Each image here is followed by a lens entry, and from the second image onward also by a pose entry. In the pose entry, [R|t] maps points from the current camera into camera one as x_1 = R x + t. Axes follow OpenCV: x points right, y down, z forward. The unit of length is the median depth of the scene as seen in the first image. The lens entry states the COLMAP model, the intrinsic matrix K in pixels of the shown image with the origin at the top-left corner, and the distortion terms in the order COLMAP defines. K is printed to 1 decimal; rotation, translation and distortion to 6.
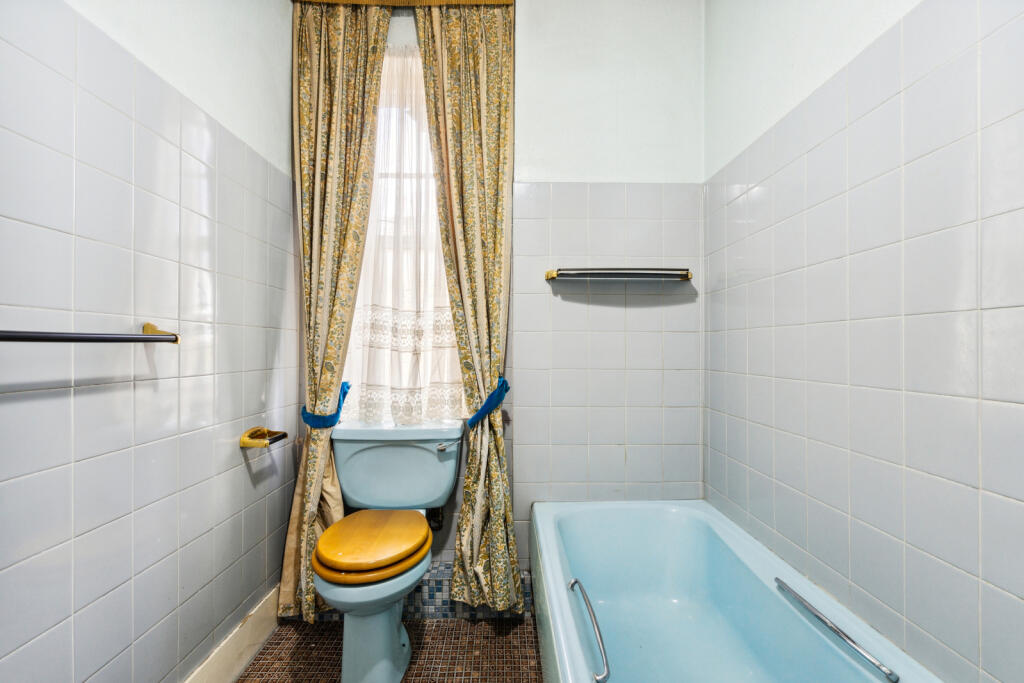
lens RADIAL K [[473.4, 0, 515.7], [0, 473.4, 345.4], [0, 0, 1]] dist [-0.005870, 0.000914]
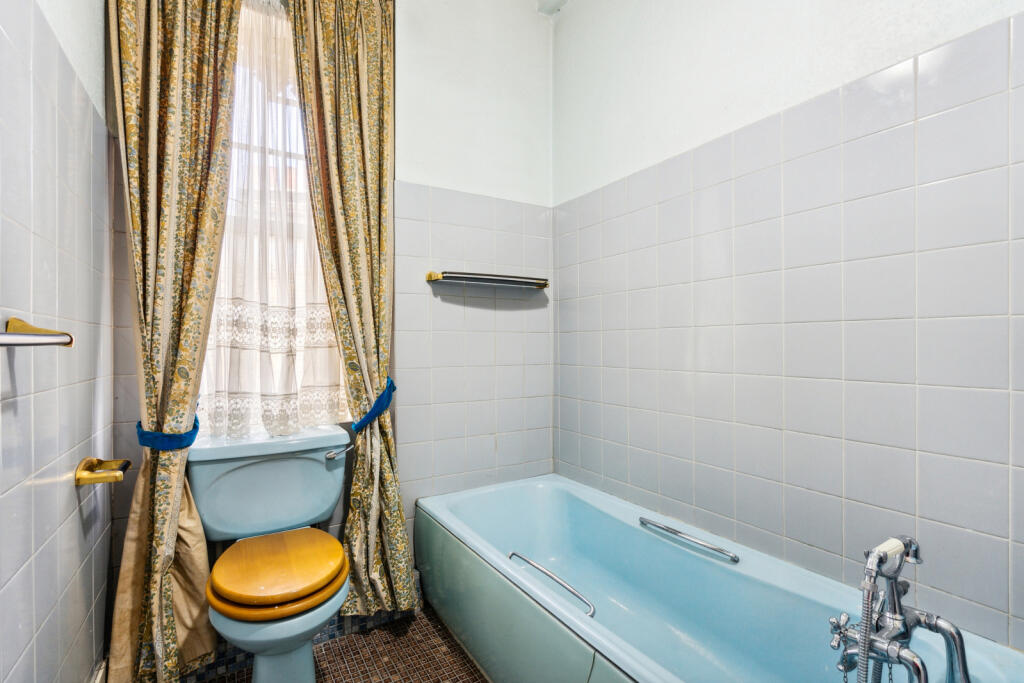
lens RADIAL K [[473.4, 0, 515.7], [0, 473.4, 345.4], [0, 0, 1]] dist [-0.005870, 0.000914]
pose [[0.861726, -0.006575, 0.507332, -0.303039], [0.004309, 0.999975, 0.005639, -0.003742], [-0.507356, -0.002673, 0.861732, 0.017931]]
